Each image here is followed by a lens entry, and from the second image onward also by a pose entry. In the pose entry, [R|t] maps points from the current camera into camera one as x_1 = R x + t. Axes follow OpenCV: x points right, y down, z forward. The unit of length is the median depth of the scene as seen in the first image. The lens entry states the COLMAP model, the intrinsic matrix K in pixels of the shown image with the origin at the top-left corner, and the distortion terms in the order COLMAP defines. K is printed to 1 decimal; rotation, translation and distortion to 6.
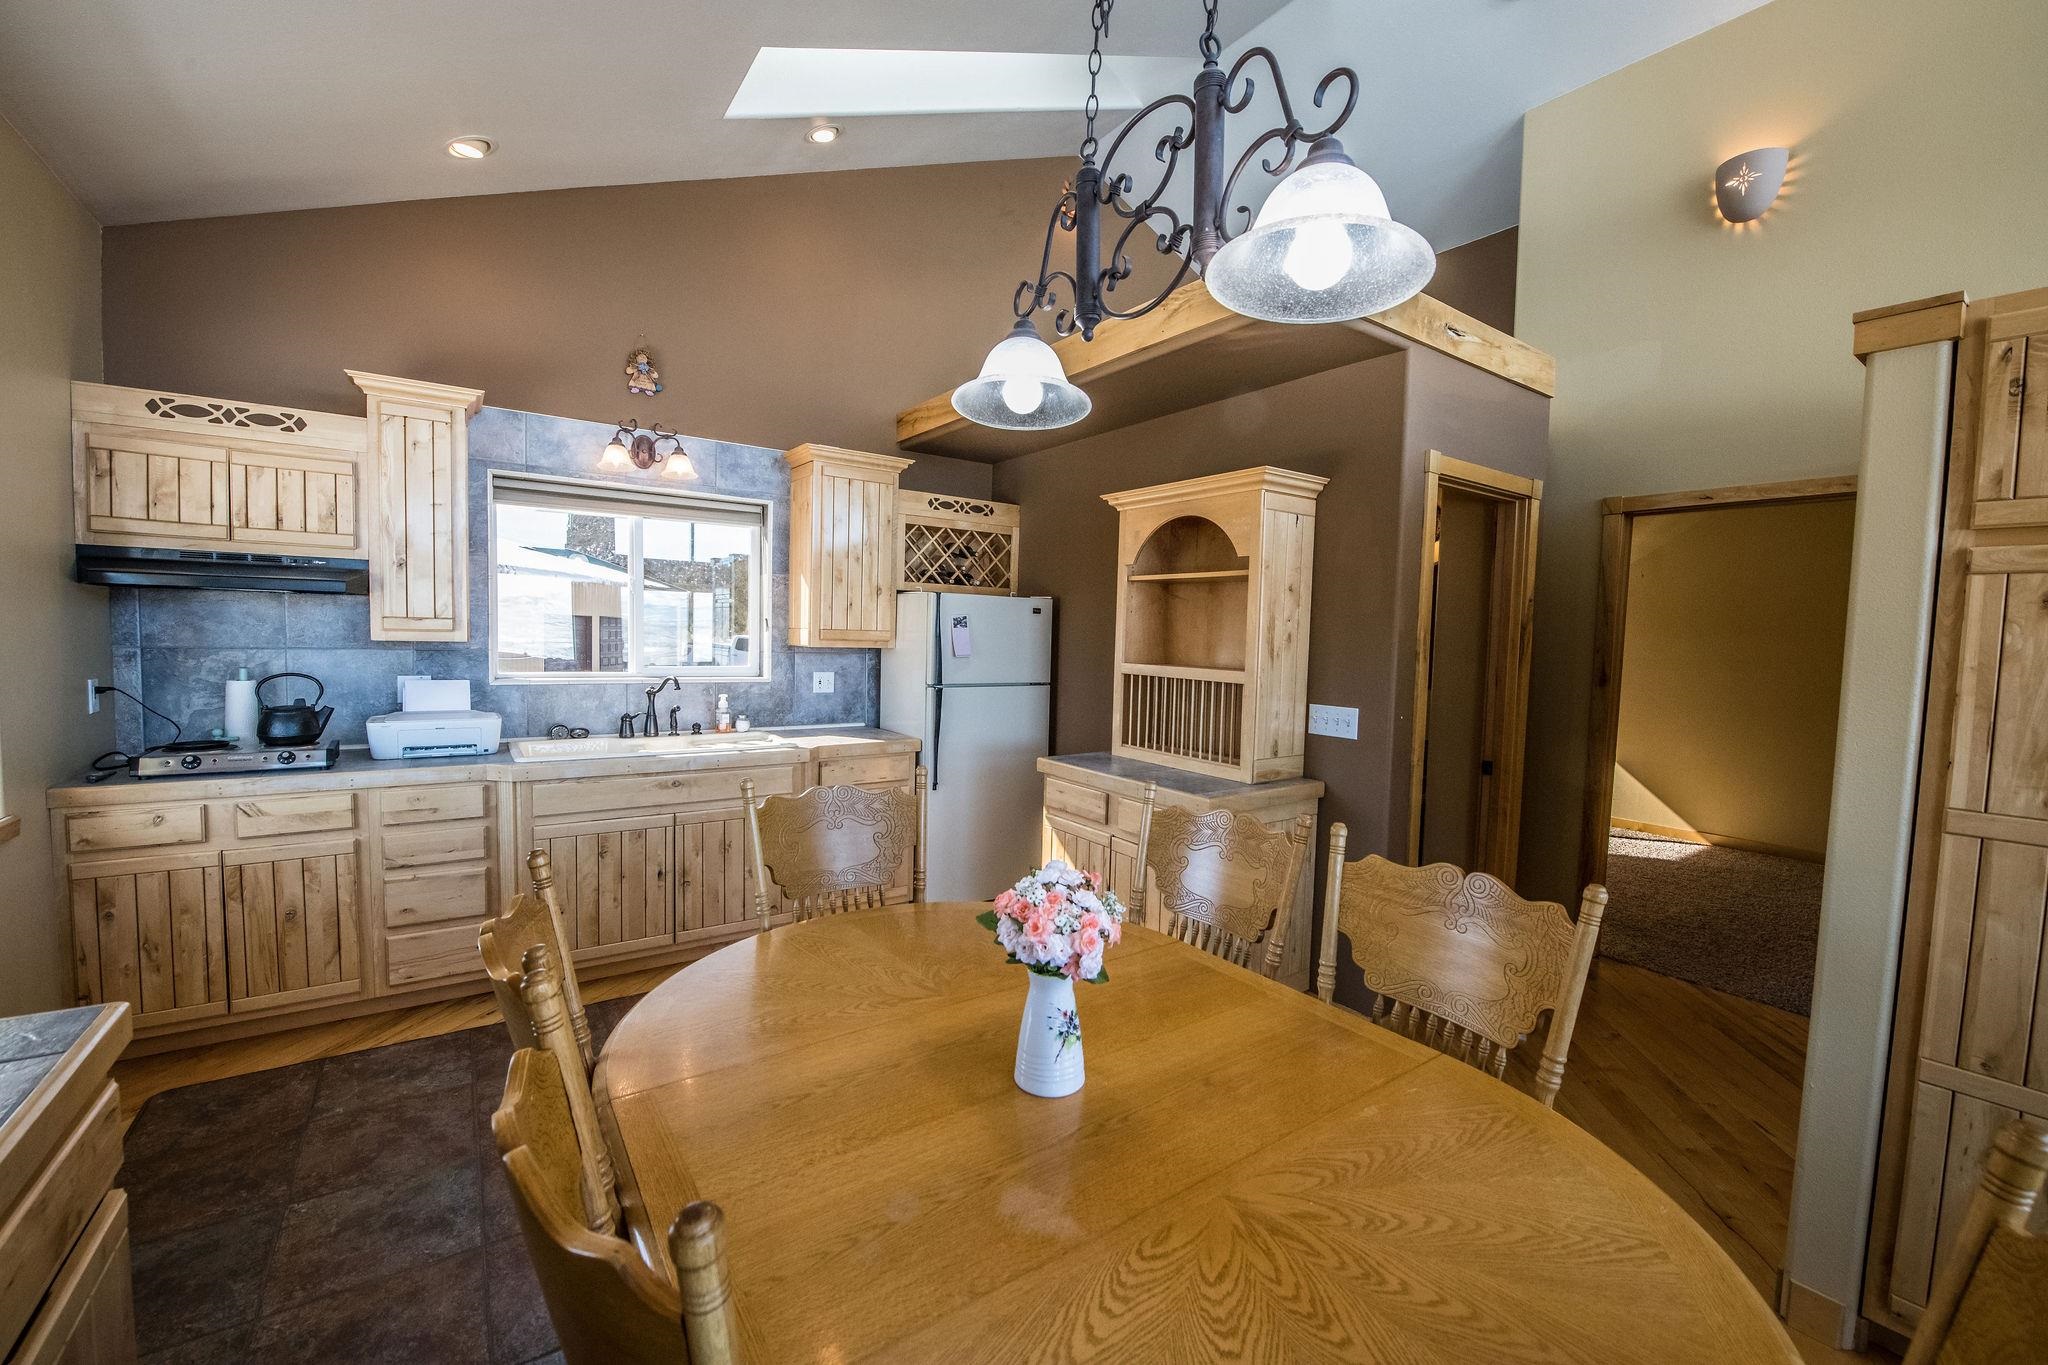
lens RADIAL K [[809.8, 0, 1024.0], [0, 809.8, 682.5], [0, 0, 1]] dist [-0.002770, -0.000262]
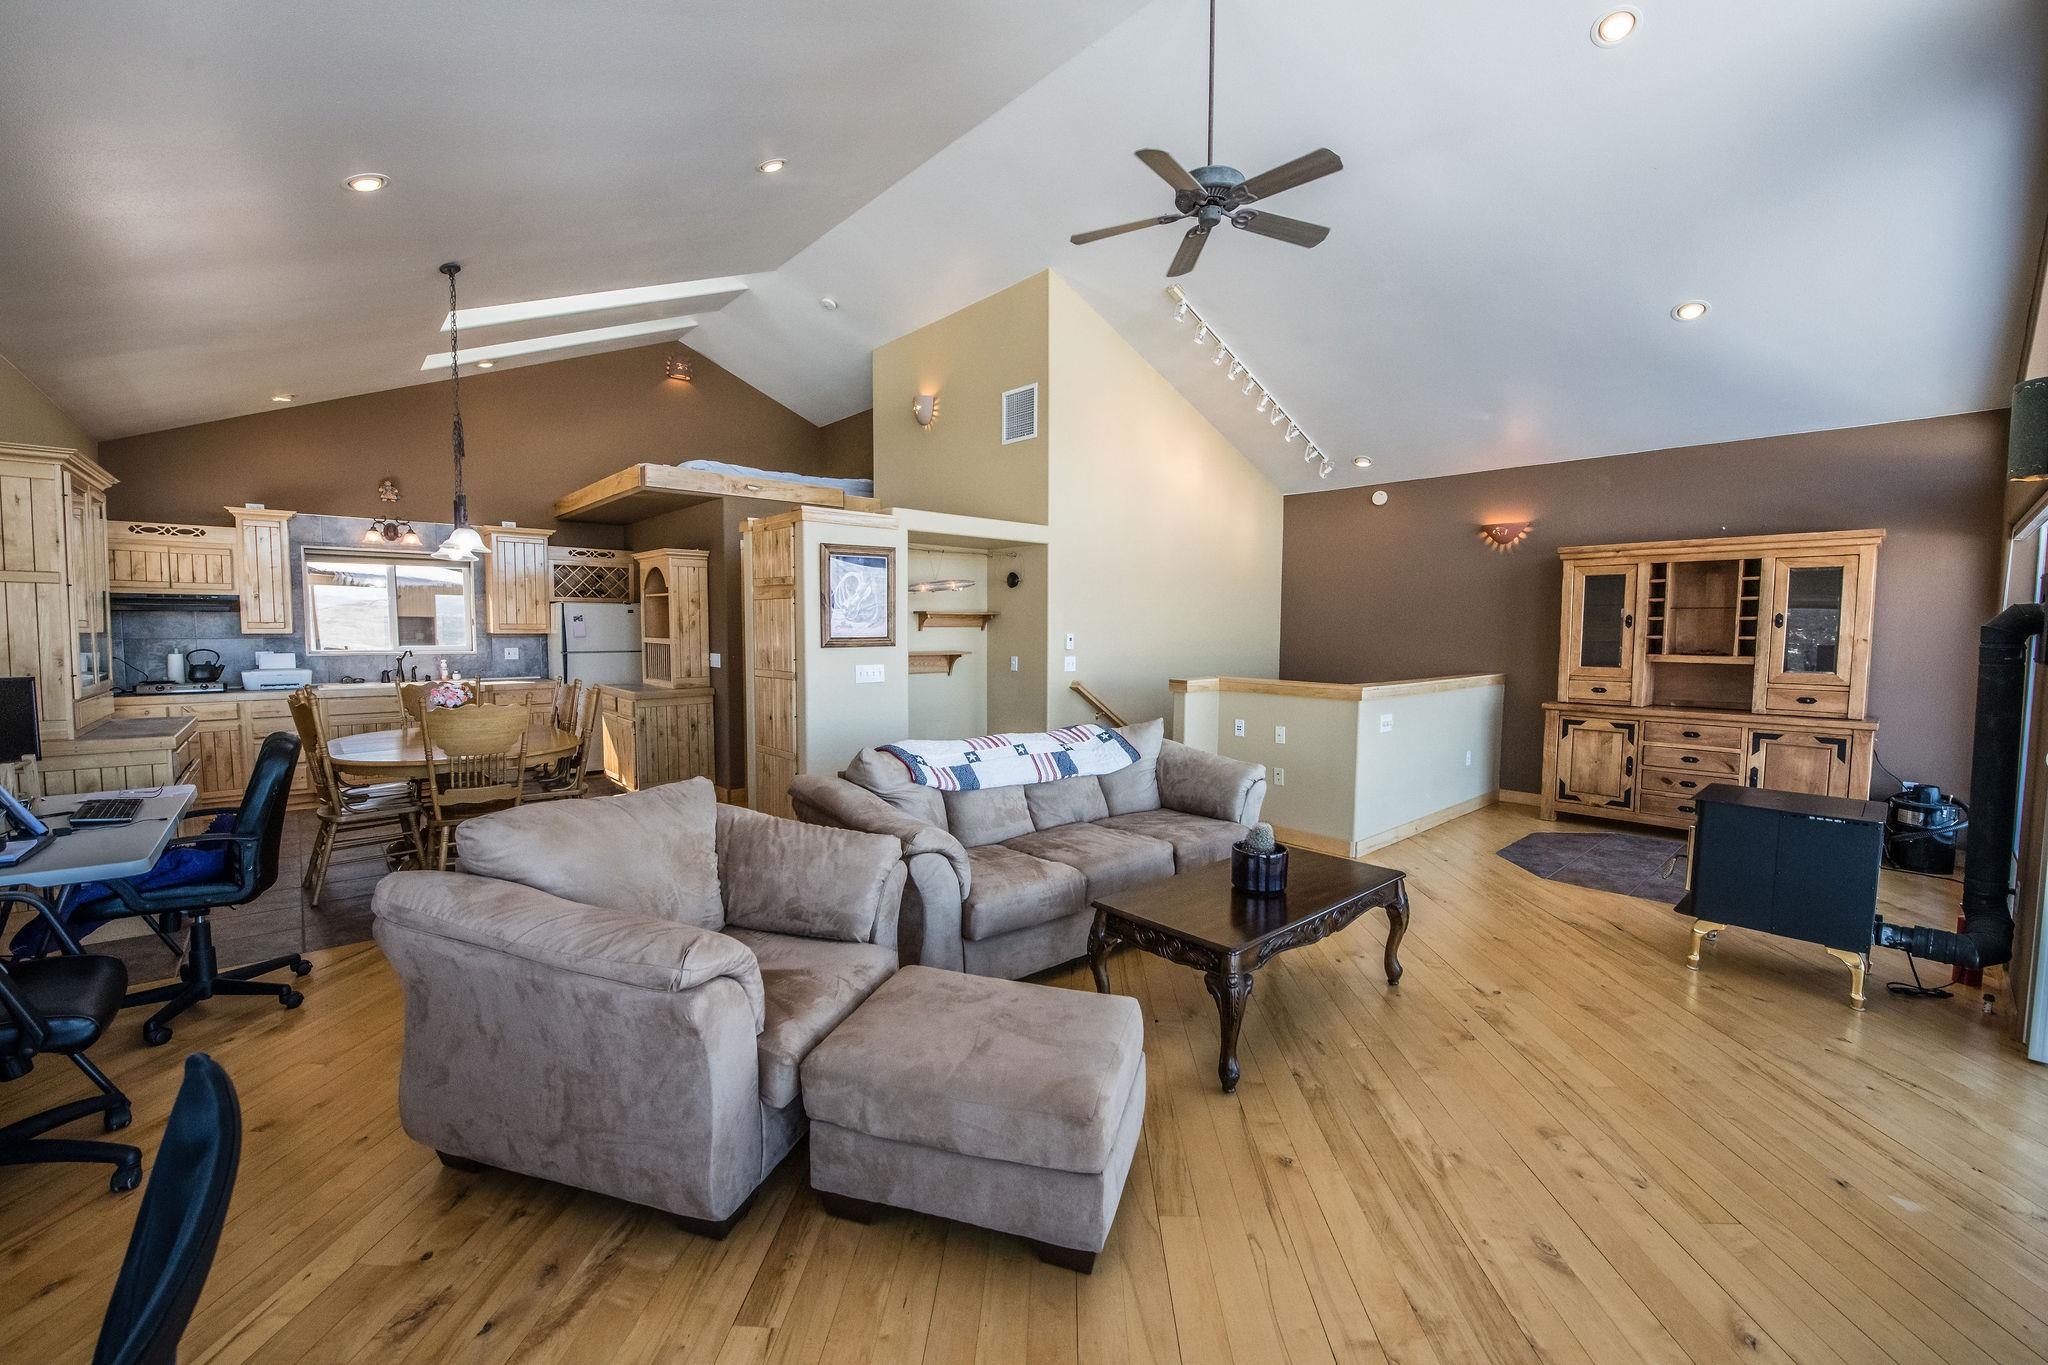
lens RADIAL K [[837.4, 0, 1024.0], [0, 837.4, 682.5], [0, 0, 1]] dist [0.000071, -0.000065]
pose [[0.994573, -0.028278, 0.100126, 0.925580], [0.027373, 0.999571, 0.010403, 0.100878], [-0.100377, -0.007606, 0.994920, -1.278434]]
